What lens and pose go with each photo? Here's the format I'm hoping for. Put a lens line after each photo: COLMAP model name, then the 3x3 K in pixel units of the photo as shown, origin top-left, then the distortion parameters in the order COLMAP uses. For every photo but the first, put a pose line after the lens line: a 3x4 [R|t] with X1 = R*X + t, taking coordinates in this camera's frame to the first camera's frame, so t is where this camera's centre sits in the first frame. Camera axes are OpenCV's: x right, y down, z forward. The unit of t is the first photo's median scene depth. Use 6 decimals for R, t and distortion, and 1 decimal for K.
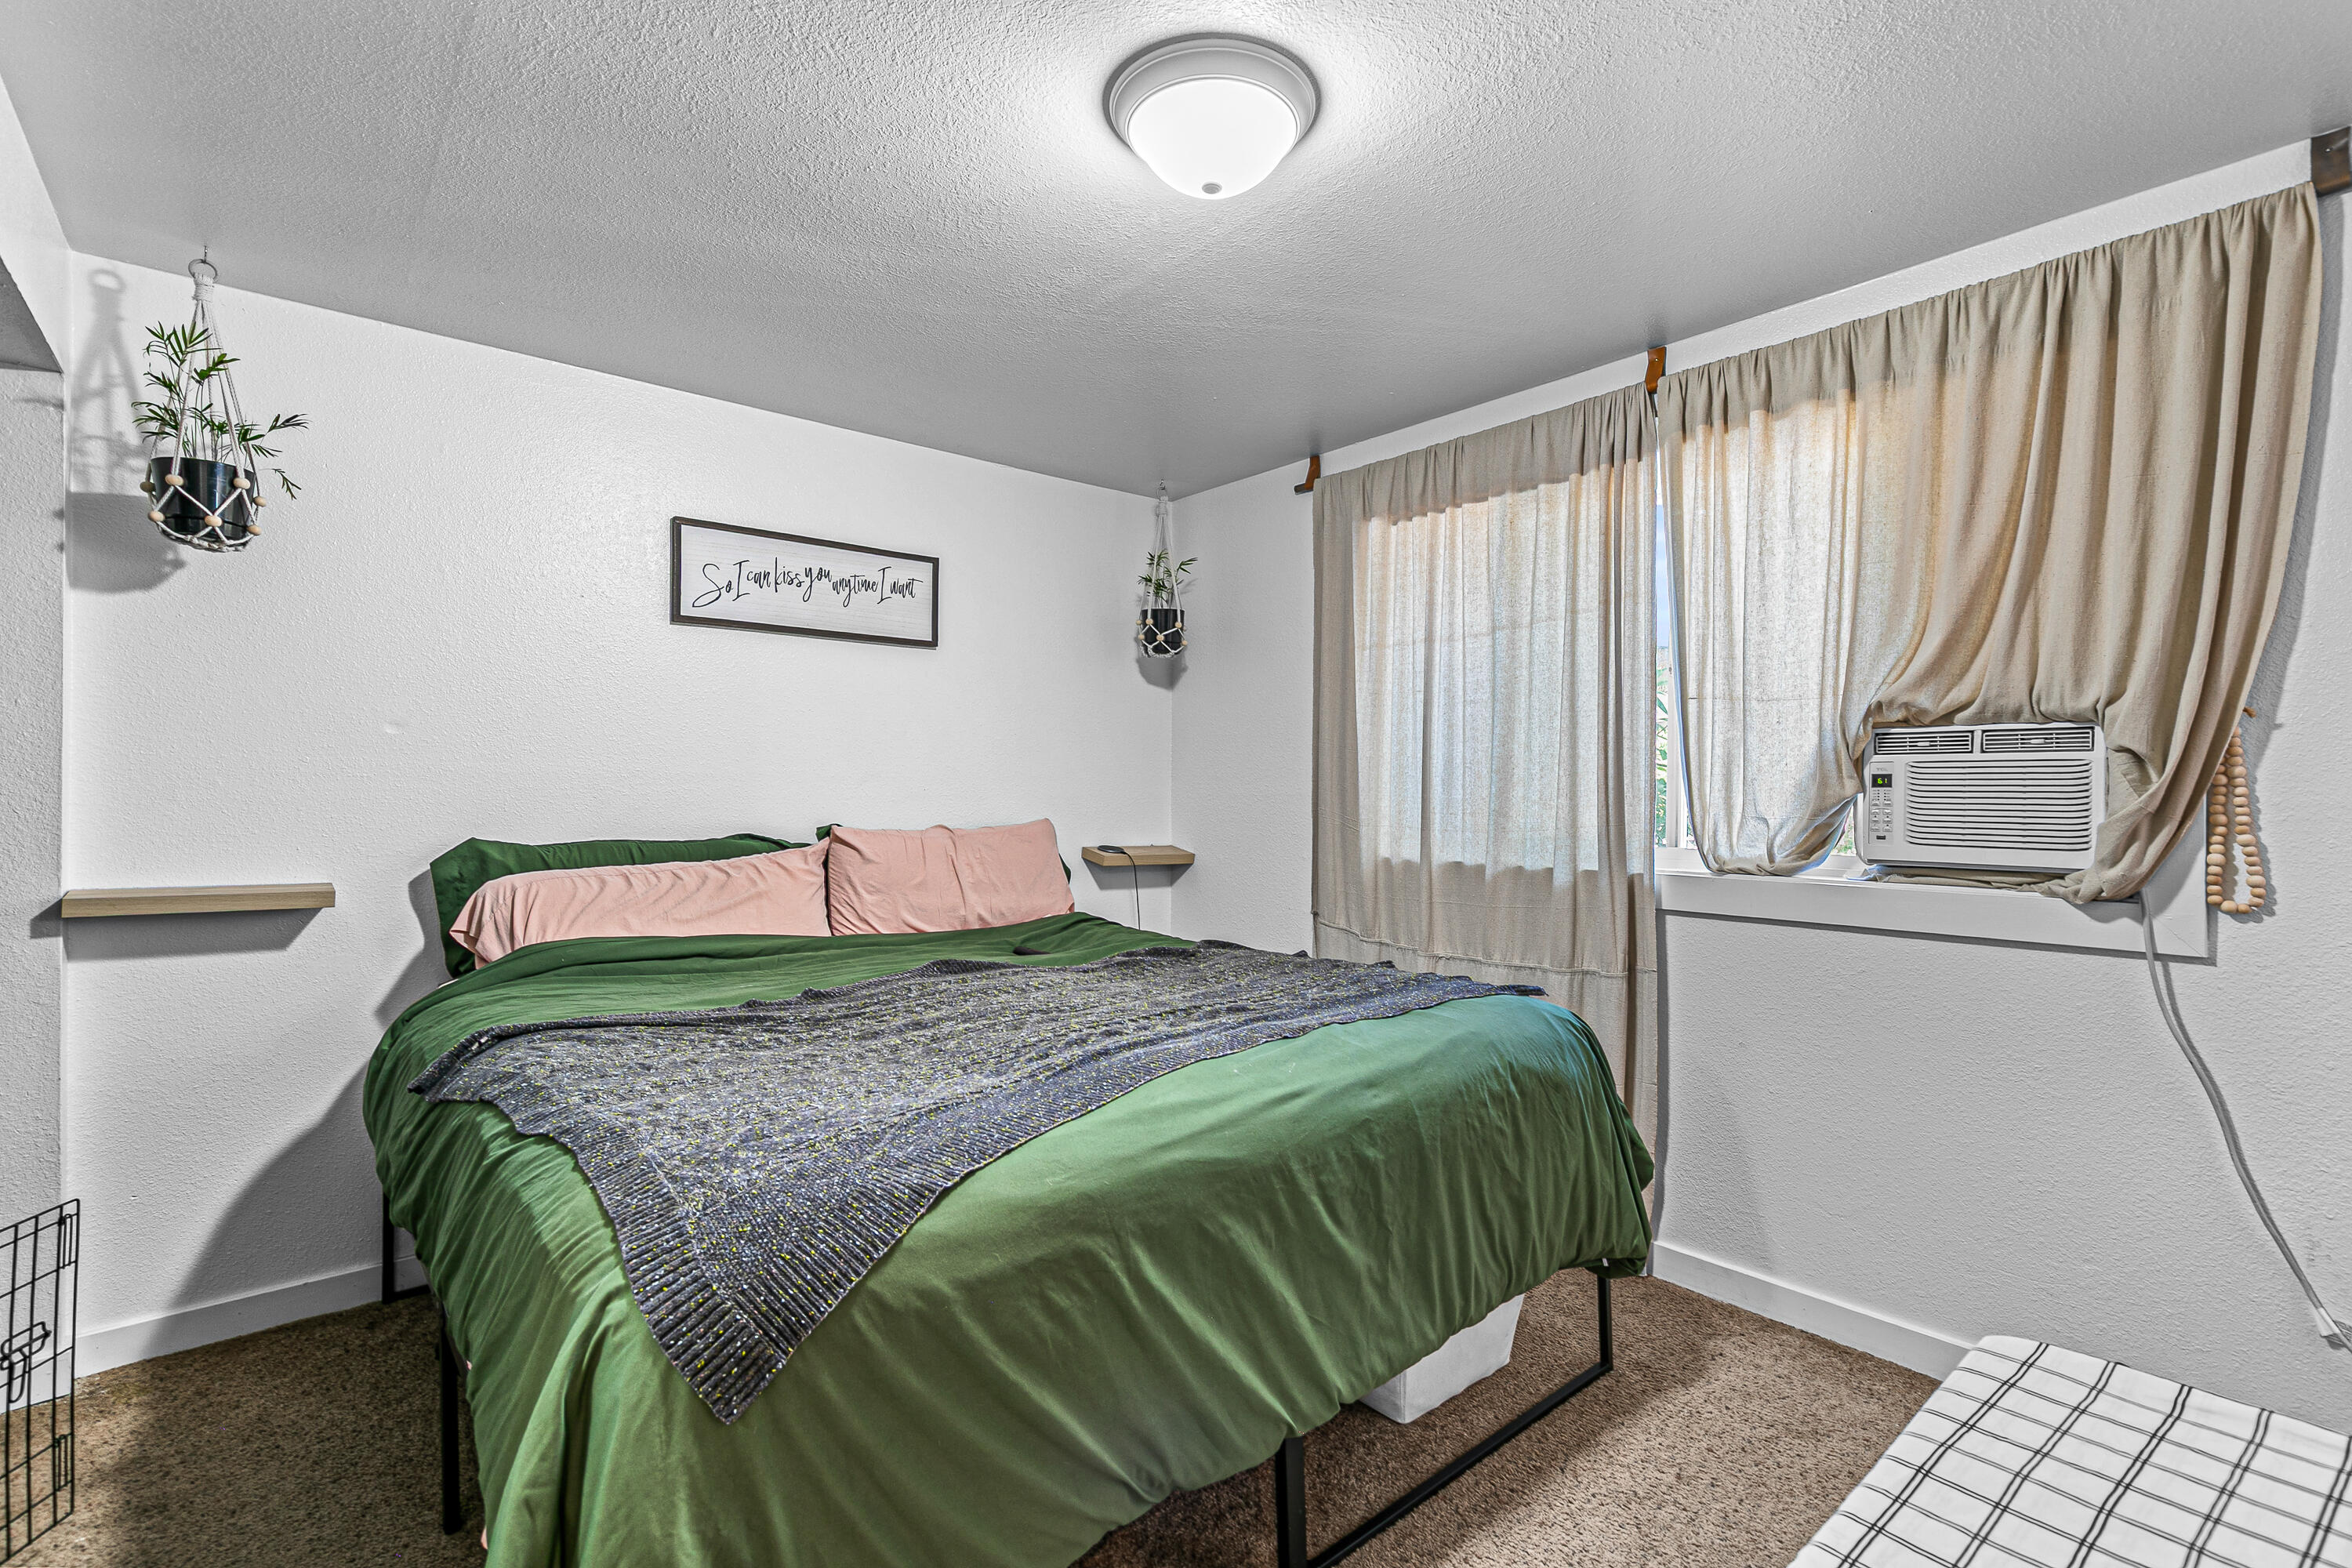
lens RADIAL K [[1070.1, 0, 1181.3], [0, 1070.1, 790.6], [0, 0, 1]] dist [0.009449, -0.002061]
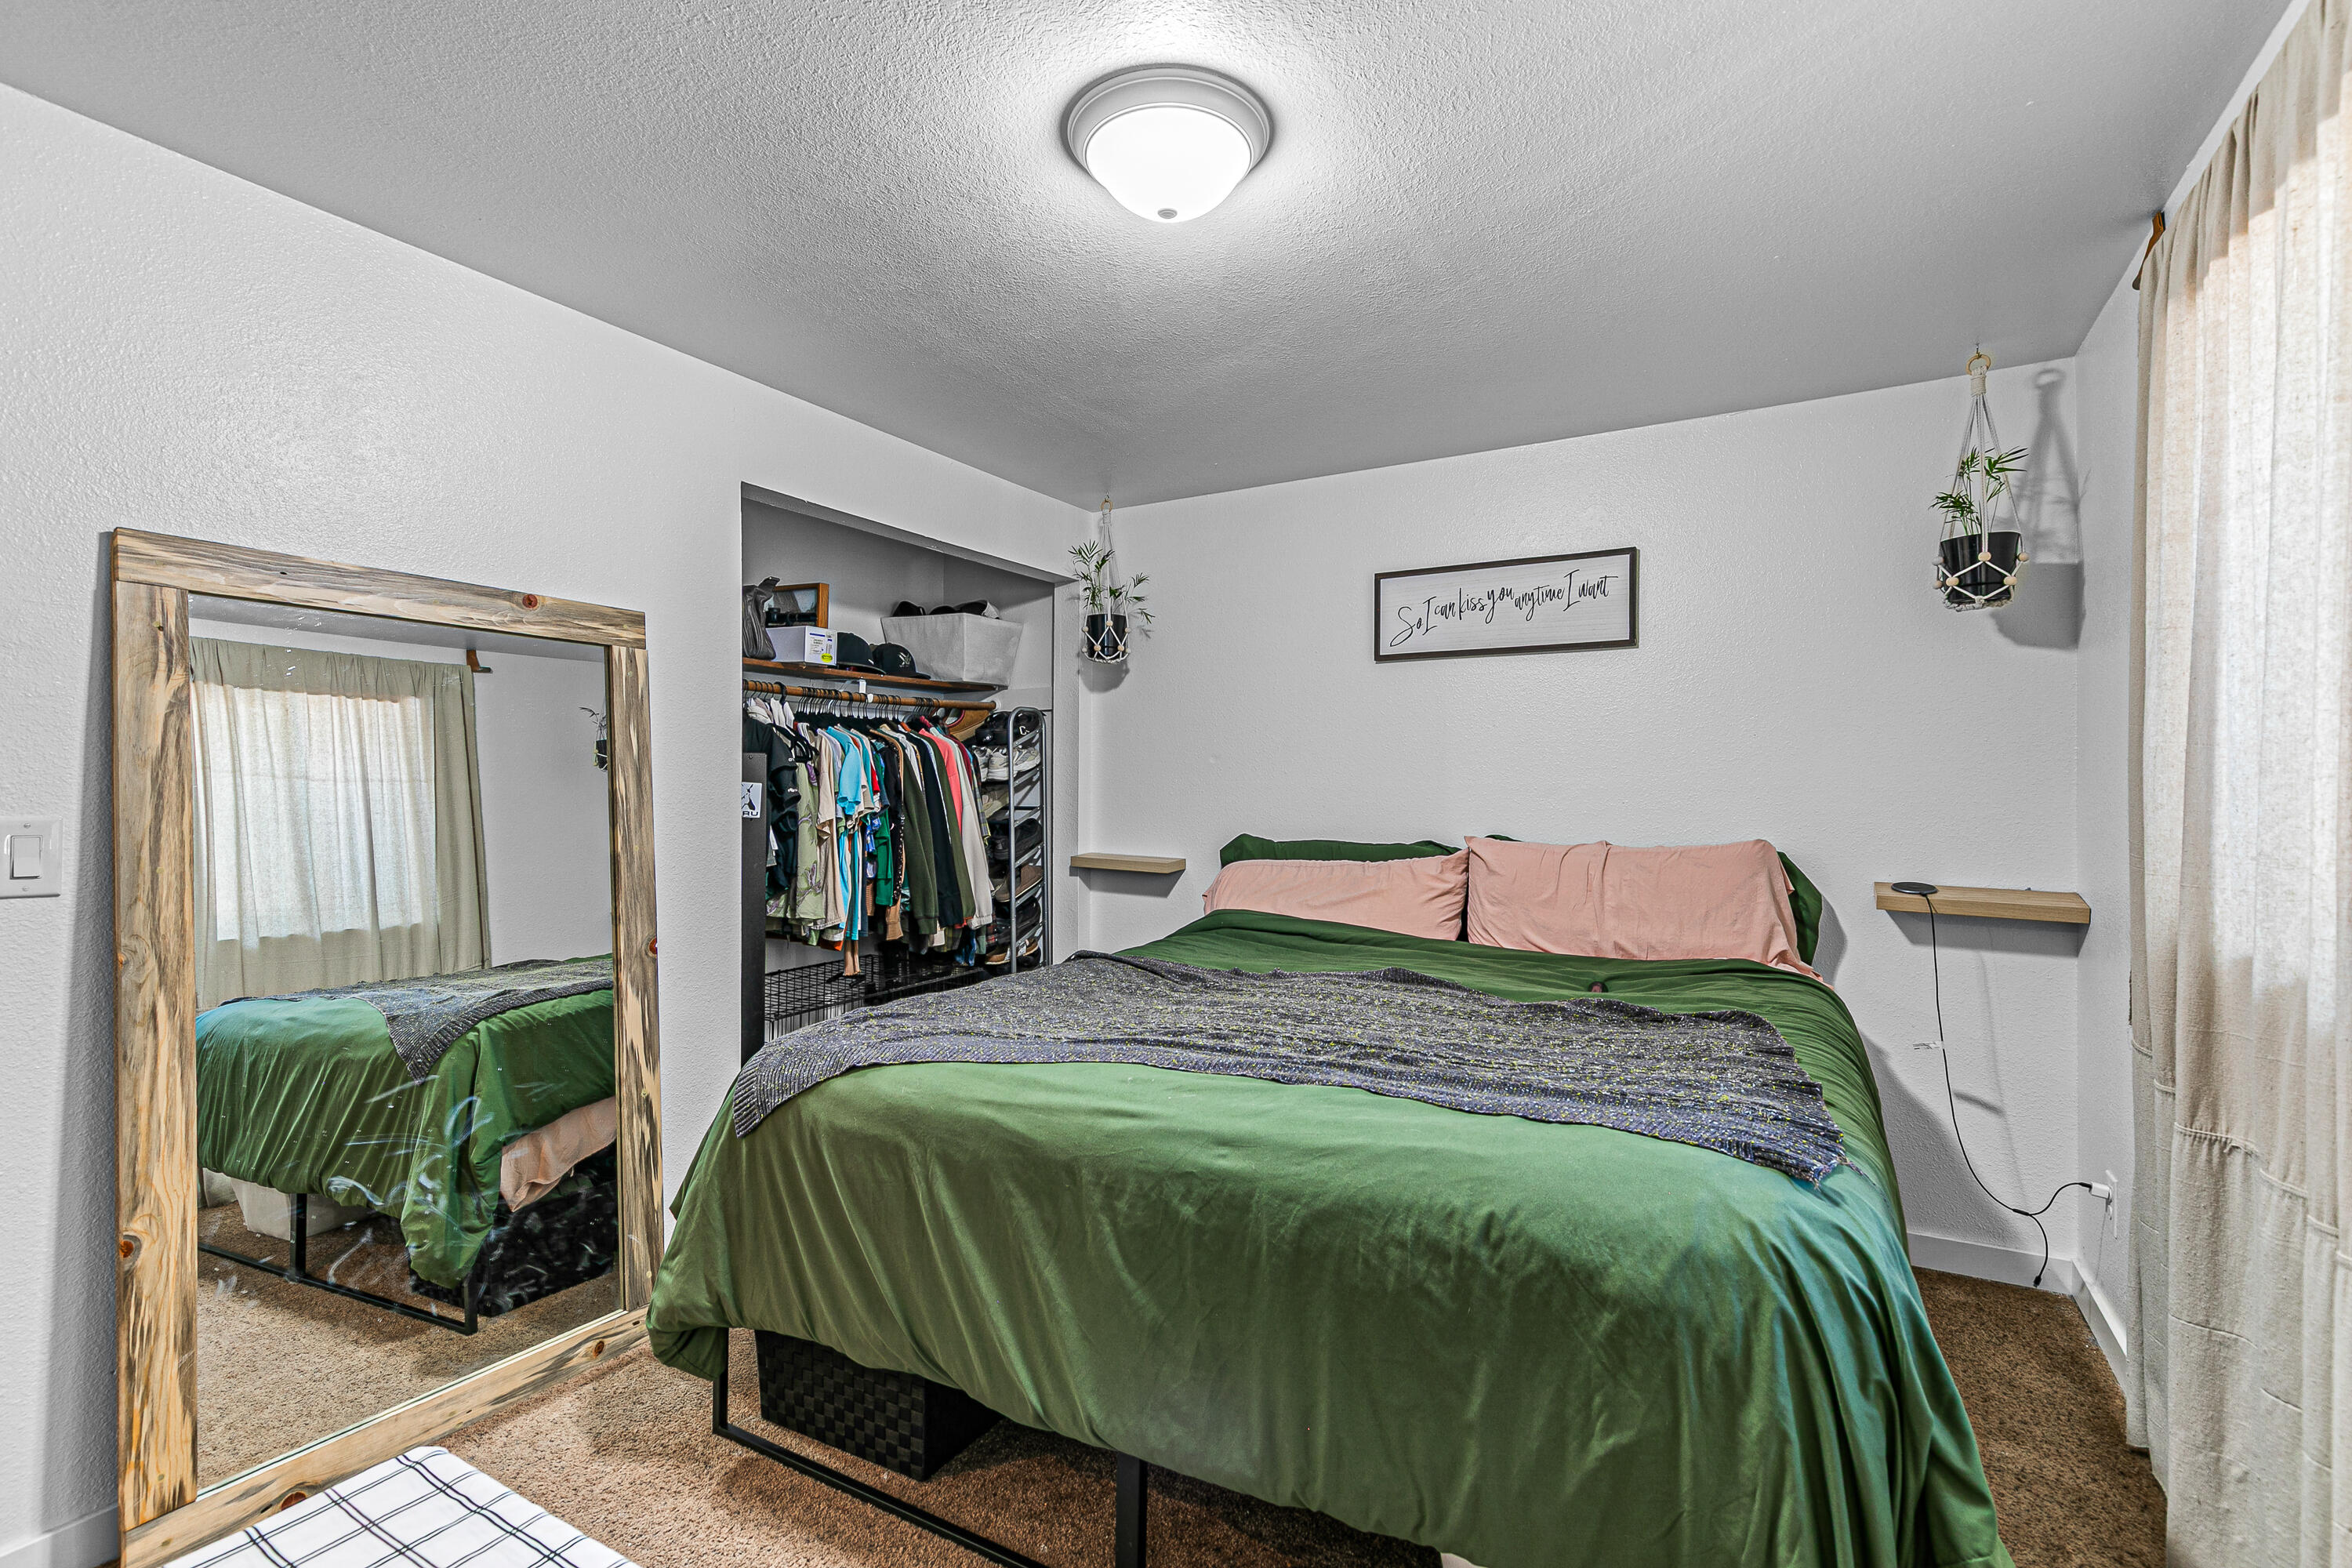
lens RADIAL K [[1070.1, 0, 1172.6], [0, 1070.1, 793.0], [0, 0, 1]] dist [0.009449, -0.002061]
pose [[0.338257, -0.000760, -0.941053, 0.555813], [-0.003214, 0.999993, -0.001963, -0.006986], [0.941048, 0.003689, 0.338252, 0.367578]]
